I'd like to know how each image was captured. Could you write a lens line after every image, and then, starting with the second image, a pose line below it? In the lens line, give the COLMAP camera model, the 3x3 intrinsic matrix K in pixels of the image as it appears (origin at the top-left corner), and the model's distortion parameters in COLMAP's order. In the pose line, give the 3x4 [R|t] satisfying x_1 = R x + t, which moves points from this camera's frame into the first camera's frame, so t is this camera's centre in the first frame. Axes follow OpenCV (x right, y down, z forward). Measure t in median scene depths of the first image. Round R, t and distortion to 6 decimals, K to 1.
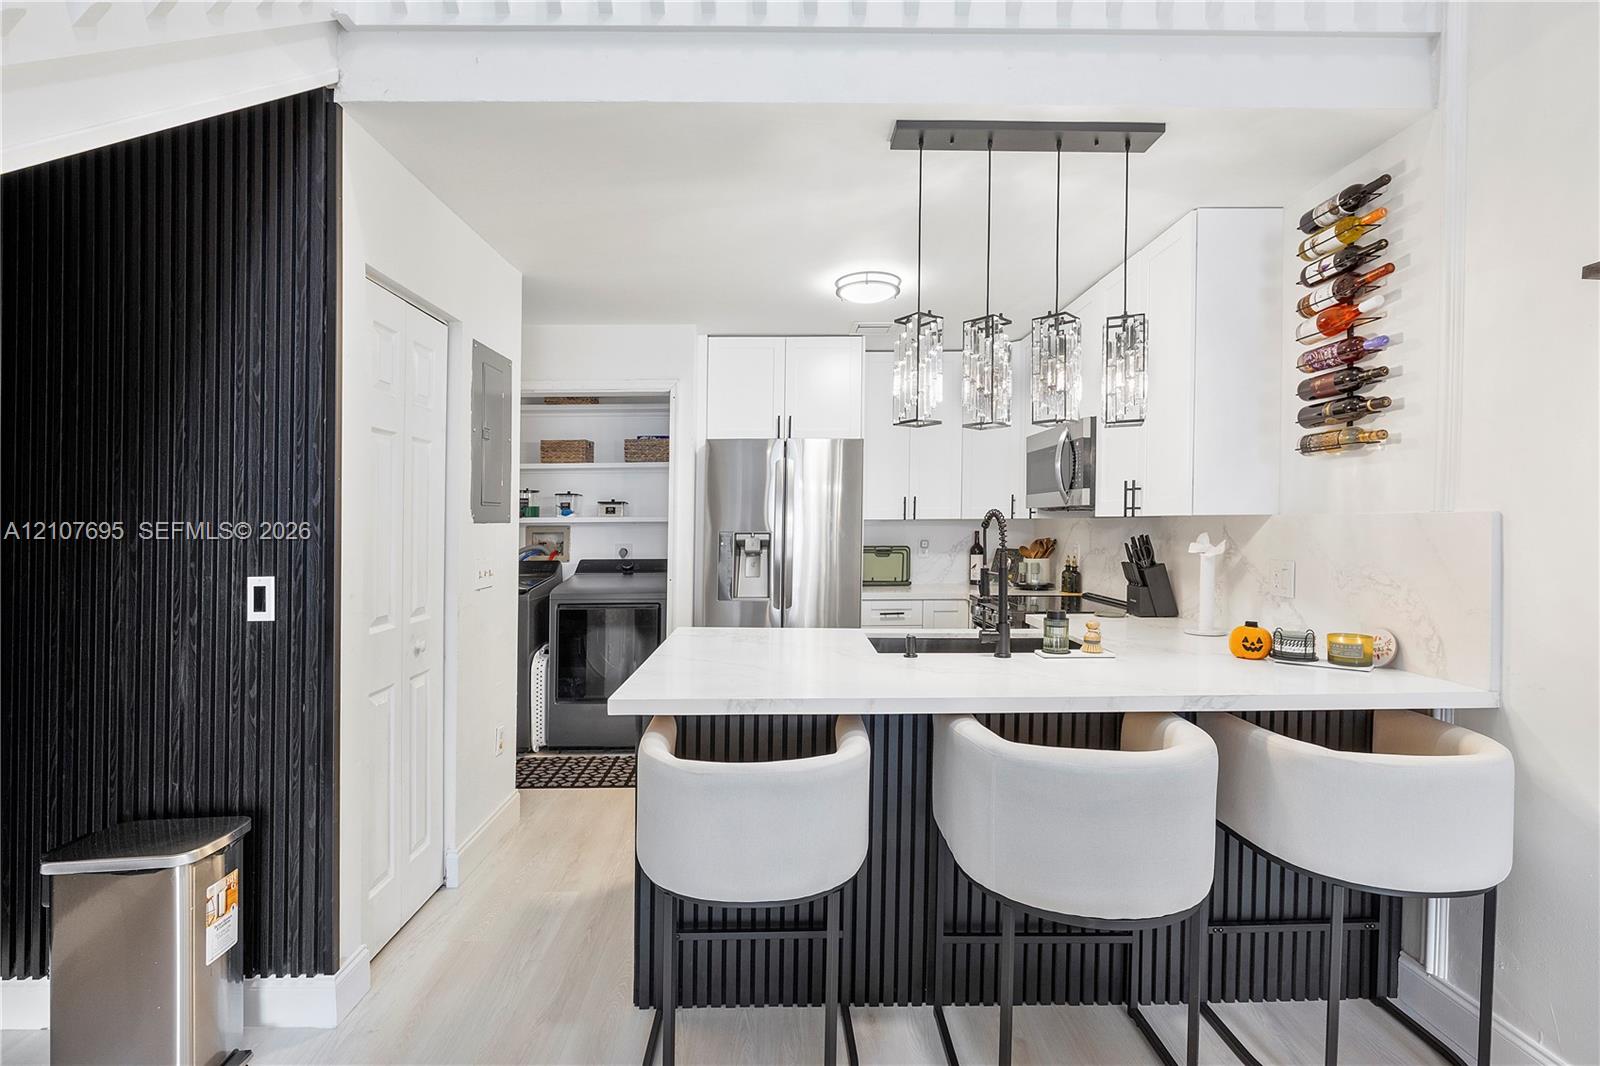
lens RADIAL K [[762.5, 0, 797.4], [0, 762.5, 544.8], [0, 0, 1]] dist [-0.013513, 0.001178]
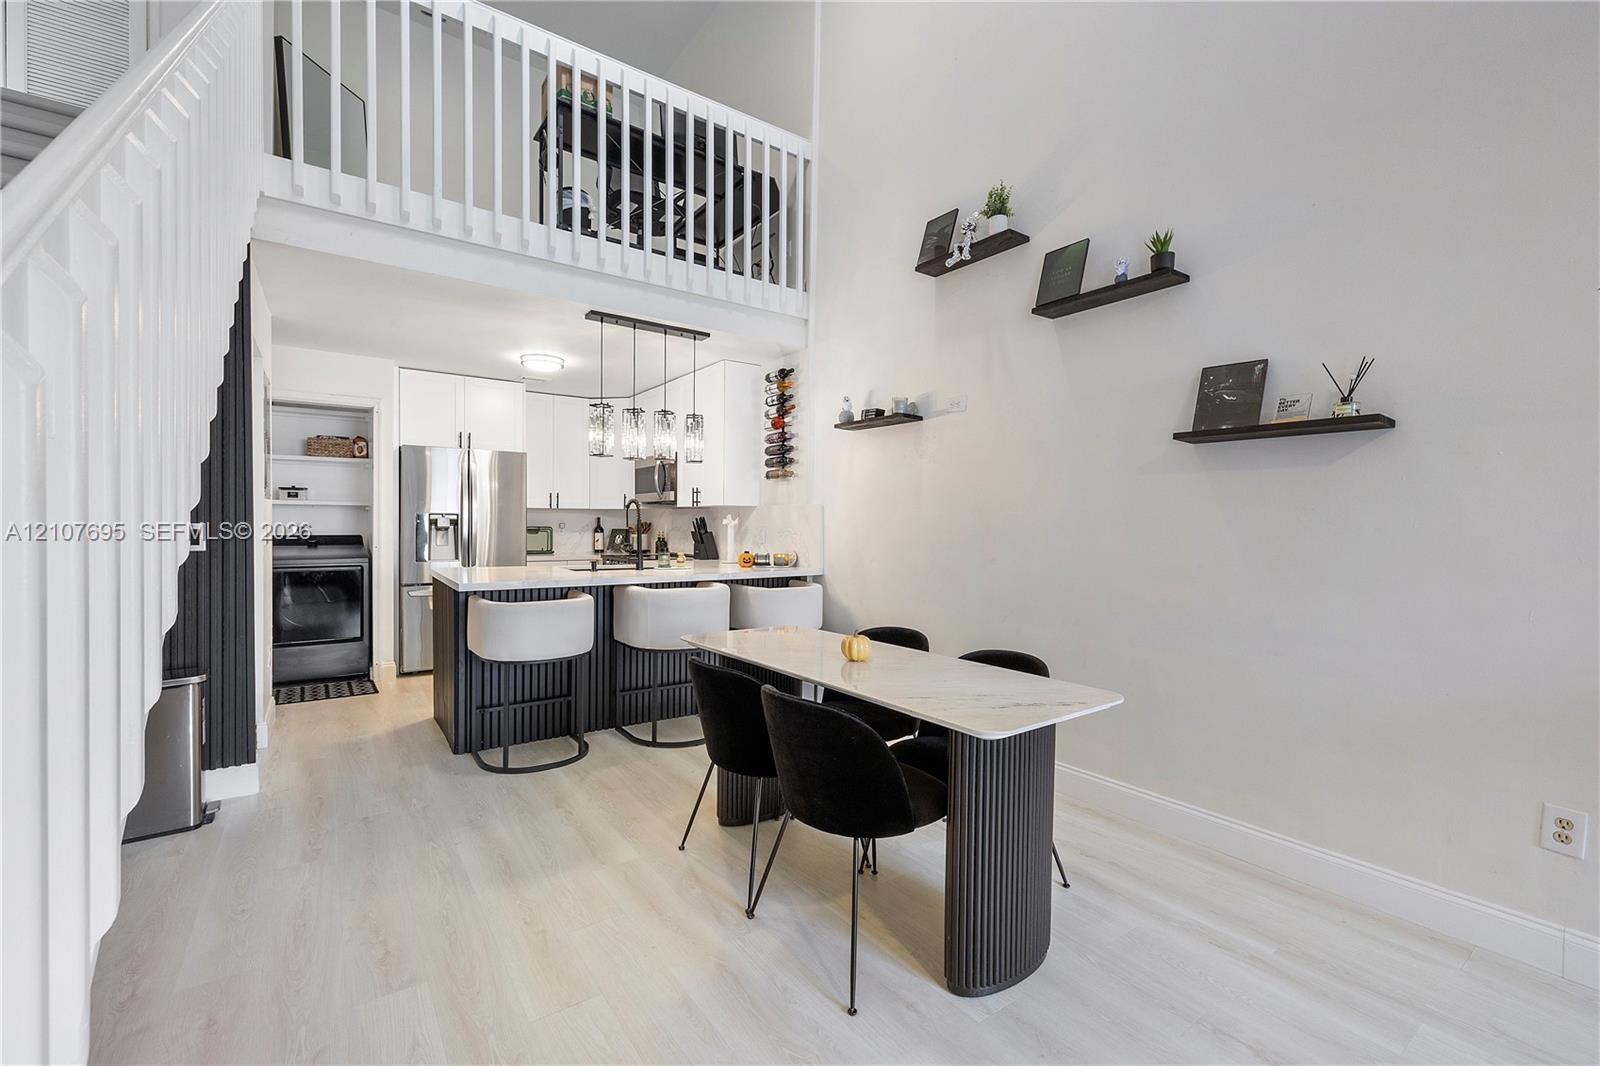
lens RADIAL K [[672.4, 0, 841.0], [0, 672.4, 552.4], [0, 0, 1]] dist [-0.000848, 0.000682]
pose [[0.805435, -0.013724, 0.592526, -0.360364], [0.005895, 0.999868, 0.015146, 0.072027], [-0.592655, -0.008706, 0.805409, -0.772225]]
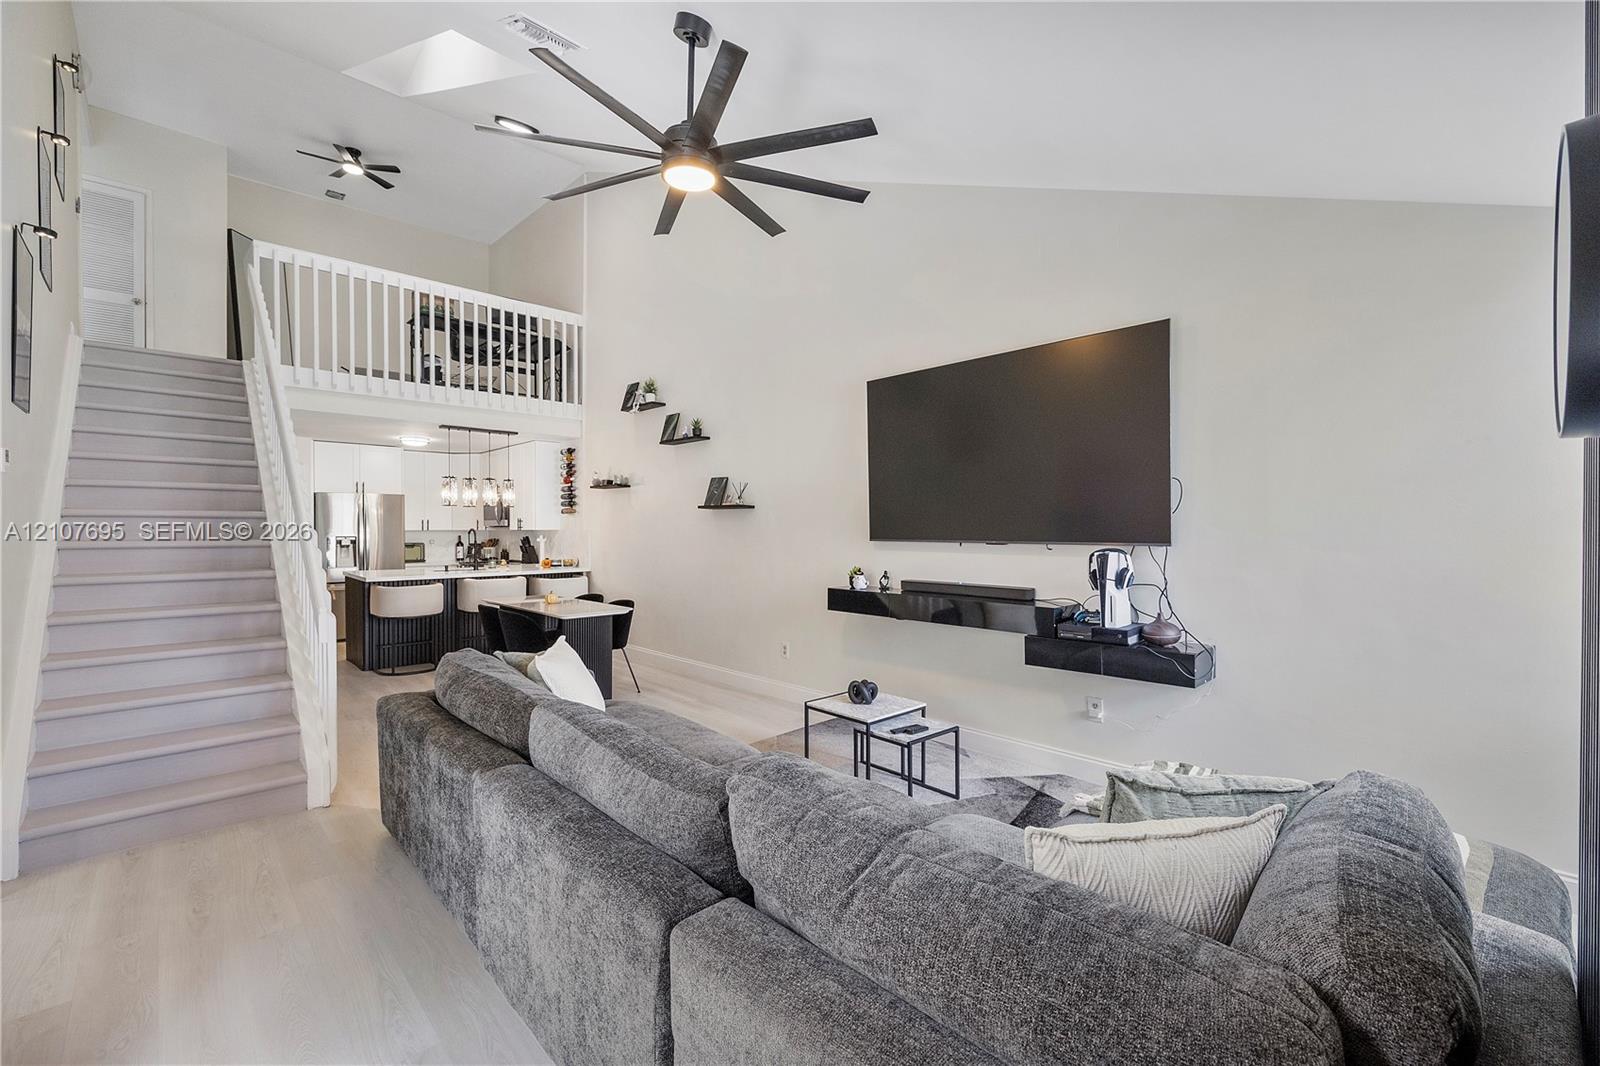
lens RADIAL K [[672.4, 0, 836.2], [0, 672.4, 549.4], [0, 0, 1]] dist [-0.000848, 0.000682]
pose [[0.721281, -0.018502, 0.692395, -0.661162], [0.018729, 0.999799, 0.007206, 0.057590], [-0.692389, 0.007771, 0.721482, -2.334069]]
